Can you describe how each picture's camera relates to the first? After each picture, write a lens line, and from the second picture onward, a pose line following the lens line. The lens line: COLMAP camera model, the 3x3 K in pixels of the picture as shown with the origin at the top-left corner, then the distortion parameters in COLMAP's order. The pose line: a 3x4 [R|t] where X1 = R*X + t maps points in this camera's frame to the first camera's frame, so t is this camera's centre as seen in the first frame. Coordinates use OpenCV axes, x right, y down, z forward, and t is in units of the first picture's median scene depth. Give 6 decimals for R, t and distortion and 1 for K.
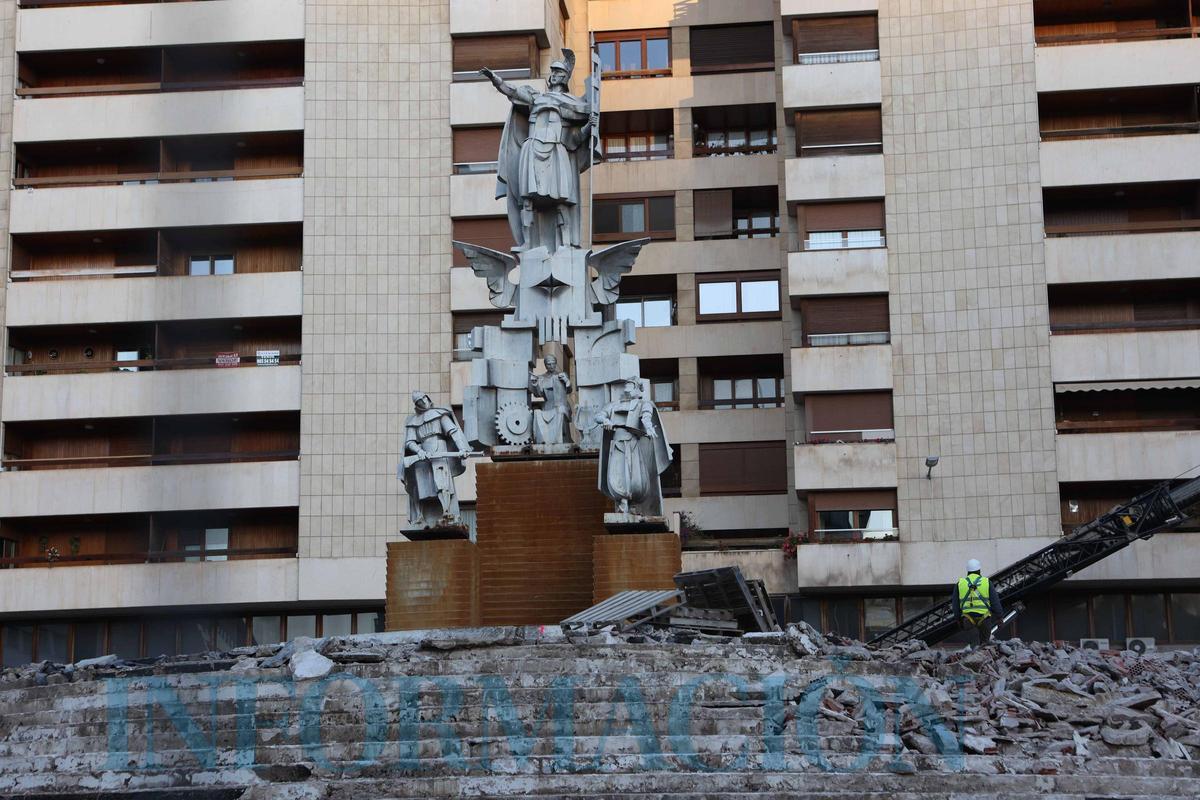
lens RADIAL K [[2272.9, 0, 600.0], [0, 2272.9, 400.0], [0, 0, 1]] dist [0.207379, -0.018533]
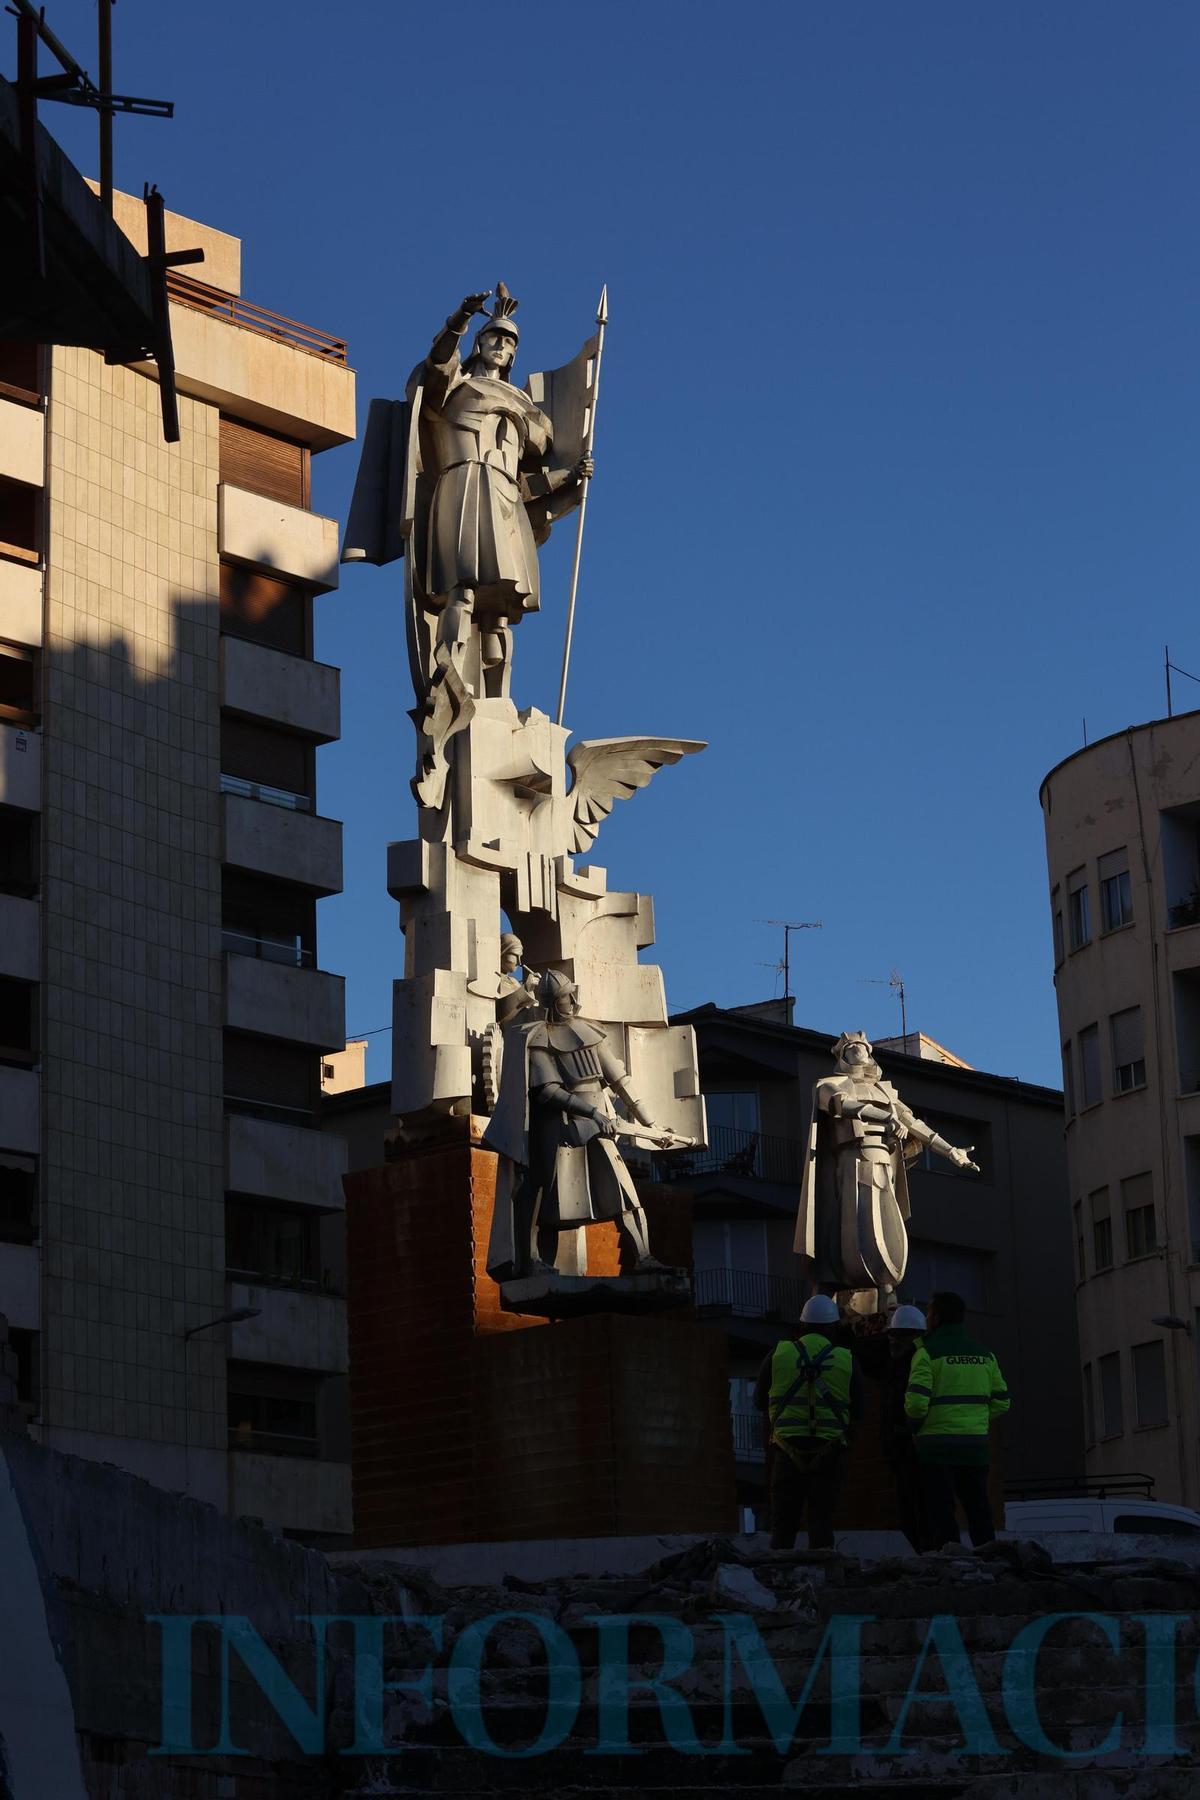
lens RADIAL K [[3945.6, 0, 572.2], [0, 3945.6, 901.6], [0, 0, 1]] dist [-0.304730, 0.042075]
pose [[0.583413, 0.208971, 0.784831, -0.633708], [-0.148660, 0.977483, -0.149759, 0.089840], [-0.798454, -0.029302, 0.601342, 0.510059]]
